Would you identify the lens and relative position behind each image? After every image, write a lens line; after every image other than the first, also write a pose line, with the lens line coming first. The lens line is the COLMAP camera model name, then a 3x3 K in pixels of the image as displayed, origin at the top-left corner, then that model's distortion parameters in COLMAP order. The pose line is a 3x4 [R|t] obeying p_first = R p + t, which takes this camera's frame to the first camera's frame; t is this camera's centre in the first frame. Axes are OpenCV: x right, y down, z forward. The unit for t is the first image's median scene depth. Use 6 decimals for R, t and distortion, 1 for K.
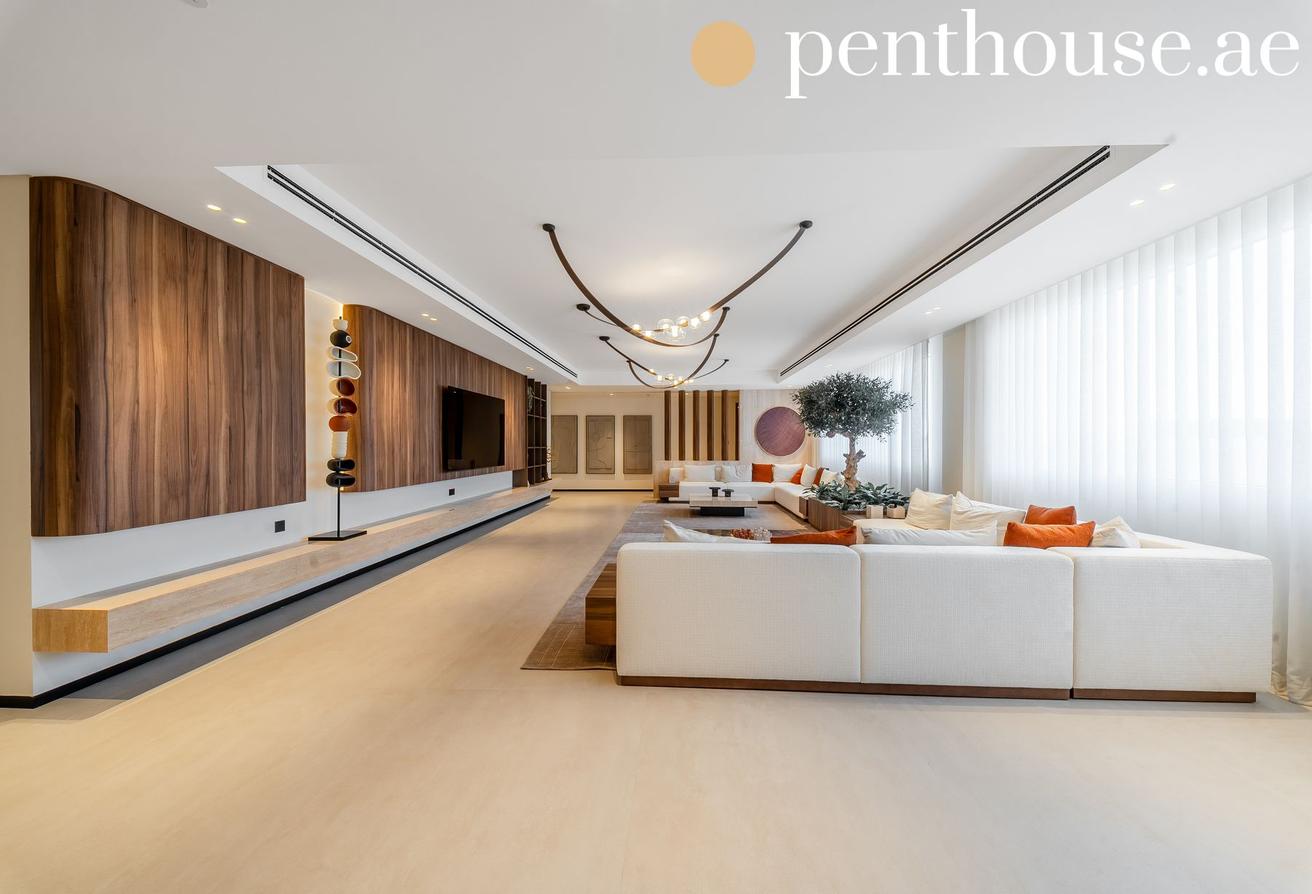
lens RADIAL K [[462.2, 0, 656.2], [0, 462.2, 447.5], [0, 0, 1]] dist [0.021538, -0.007896]
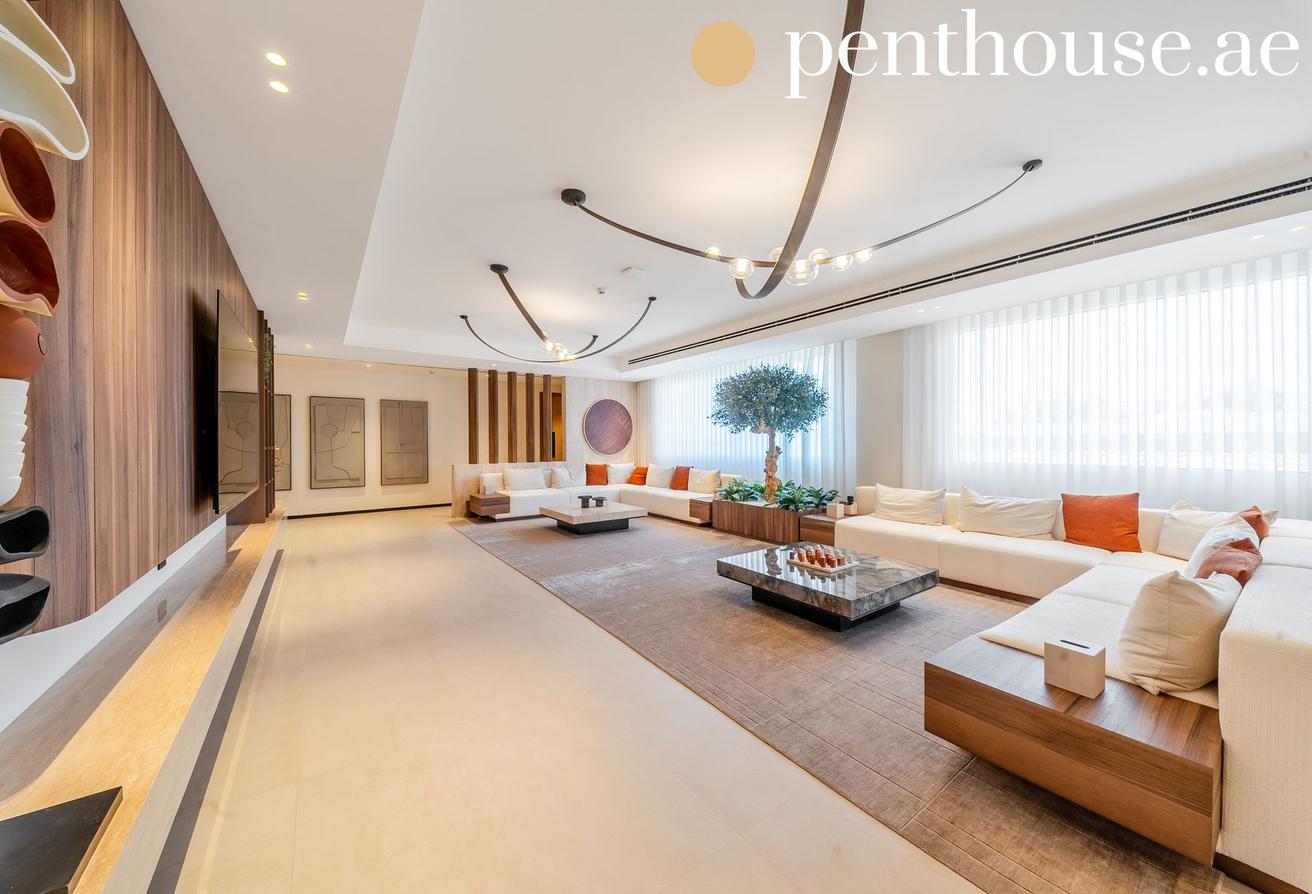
lens RADIAL K [[462.2, 0, 654.4], [0, 462.2, 439.0], [0, 0, 1]] dist [0.021538, -0.007896]
pose [[0.772503, 0.001438, 0.635009, -0.234202], [0.007266, 0.999912, -0.011103, -0.001017], [-0.634969, 0.013191, 0.772425, 0.265478]]
